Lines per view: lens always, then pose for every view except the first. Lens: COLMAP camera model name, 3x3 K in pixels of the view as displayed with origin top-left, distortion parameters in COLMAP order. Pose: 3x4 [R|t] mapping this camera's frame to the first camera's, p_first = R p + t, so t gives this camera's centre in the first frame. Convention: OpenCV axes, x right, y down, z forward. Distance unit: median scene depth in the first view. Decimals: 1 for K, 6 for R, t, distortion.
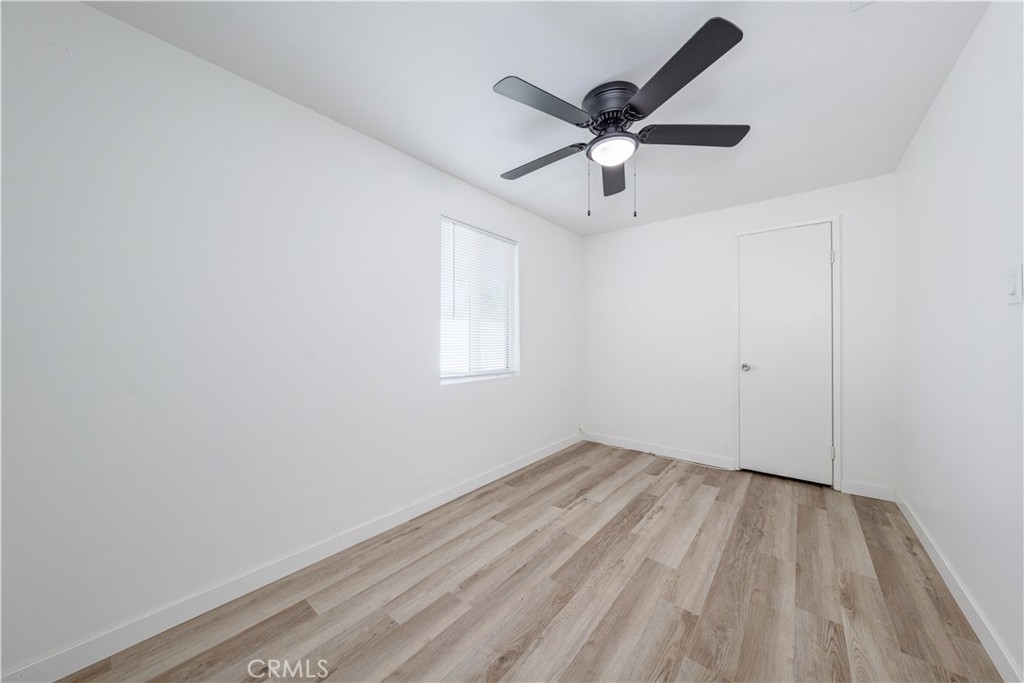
lens RADIAL K [[356.4, 0, 506.2], [0, 356.4, 342.5], [0, 0, 1]] dist [0.002041, 0.000031]
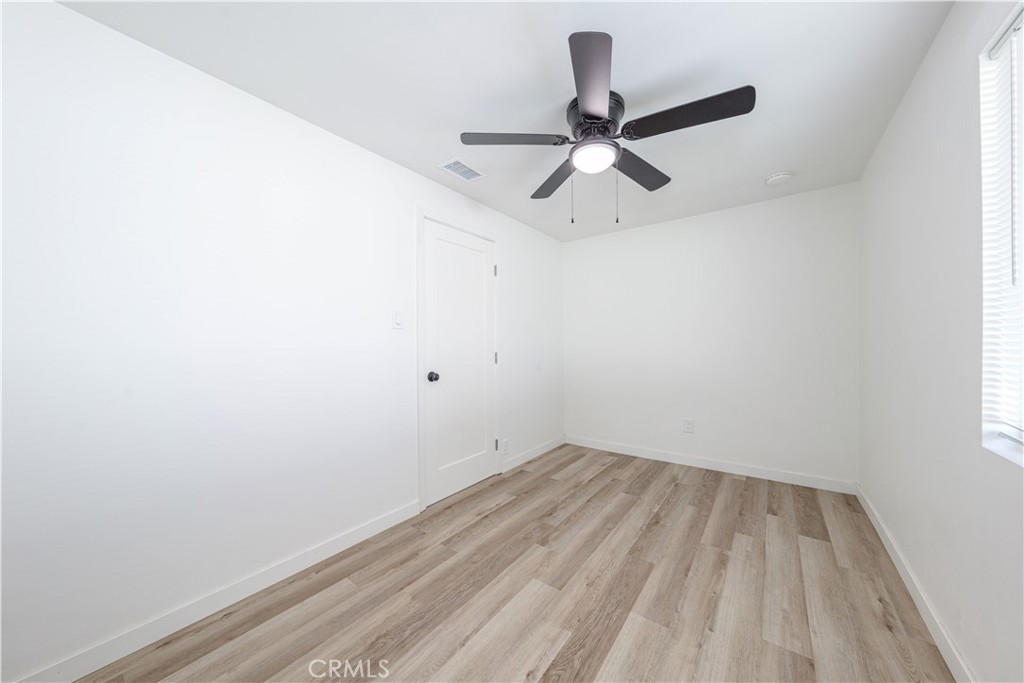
lens RADIAL K [[356.4, 0, 519.7], [0, 356.4, 339.7], [0, 0, 1]] dist [0.002041, 0.000031]
pose [[-0.996270, 0.006649, -0.086030, 0.584709], [0.007020, 0.999967, -0.004012, -0.014078], [0.086000, -0.004601, -0.996284, 1.937948]]
